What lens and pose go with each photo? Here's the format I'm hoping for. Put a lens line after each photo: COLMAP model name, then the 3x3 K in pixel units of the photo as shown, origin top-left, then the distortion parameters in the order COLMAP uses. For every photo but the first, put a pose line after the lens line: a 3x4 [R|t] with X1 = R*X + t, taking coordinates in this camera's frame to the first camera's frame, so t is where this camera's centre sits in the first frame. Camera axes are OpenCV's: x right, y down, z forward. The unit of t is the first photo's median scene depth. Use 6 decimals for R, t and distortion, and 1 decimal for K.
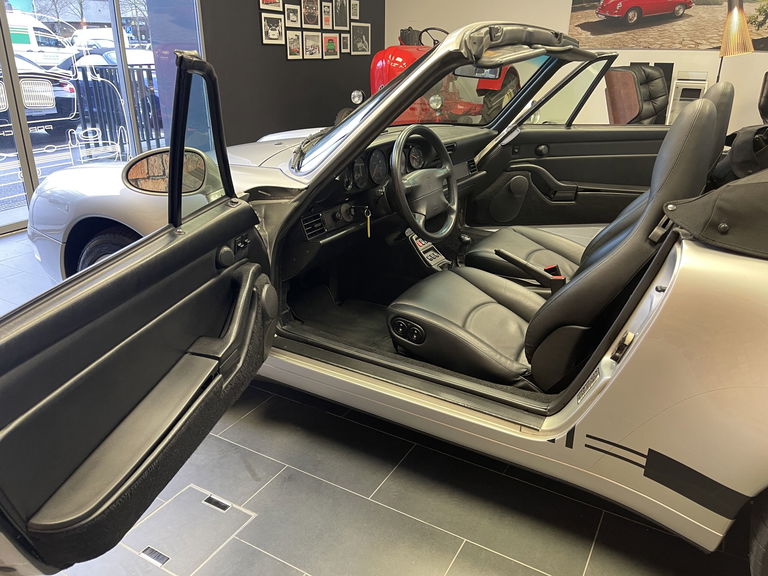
lens RADIAL K [[585.3, 0, 386.7], [0, 585.3, 287.2], [0, 0, 1]] dist [0.068613, -0.106100]
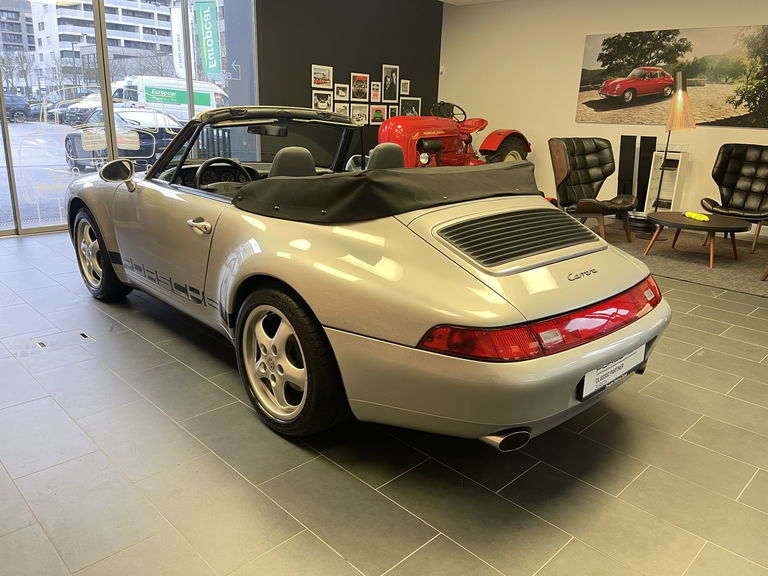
lens RADIAL K [[585.3, 0, 387.7], [0, 585.3, 282.3], [0, 0, 1]] dist [0.068613, -0.106100]
pose [[0.963810, 0.095982, -0.248714, 0.802084], [-0.122148, 0.988242, -0.091967, 0.168904], [0.236962, 0.119019, 0.964201, -0.478709]]
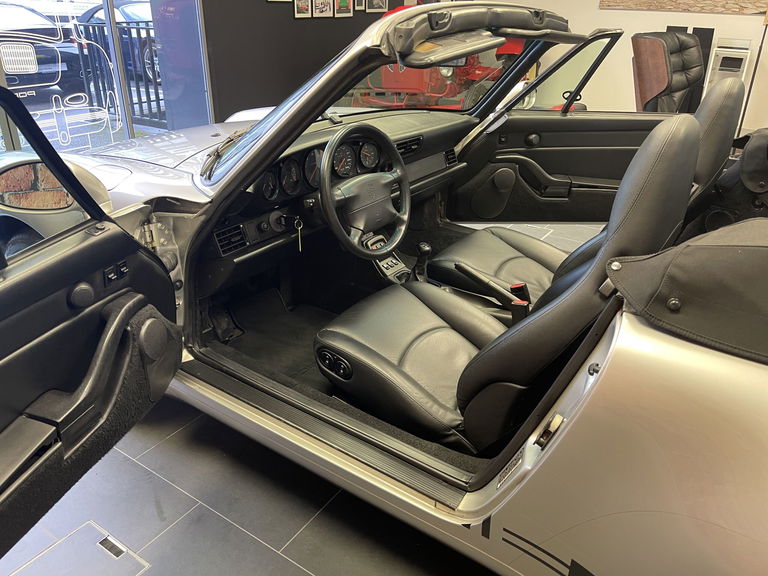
lens RADIAL K [[585.3, 0, 378.8], [0, 585.3, 284.9], [0, 0, 1]] dist [0.068613, -0.106100]
pose [[0.997342, 0.040299, -0.060699, 0.108933], [-0.036139, 0.997021, 0.068138, -0.076270], [0.063264, -0.065763, 0.995828, 0.100717]]
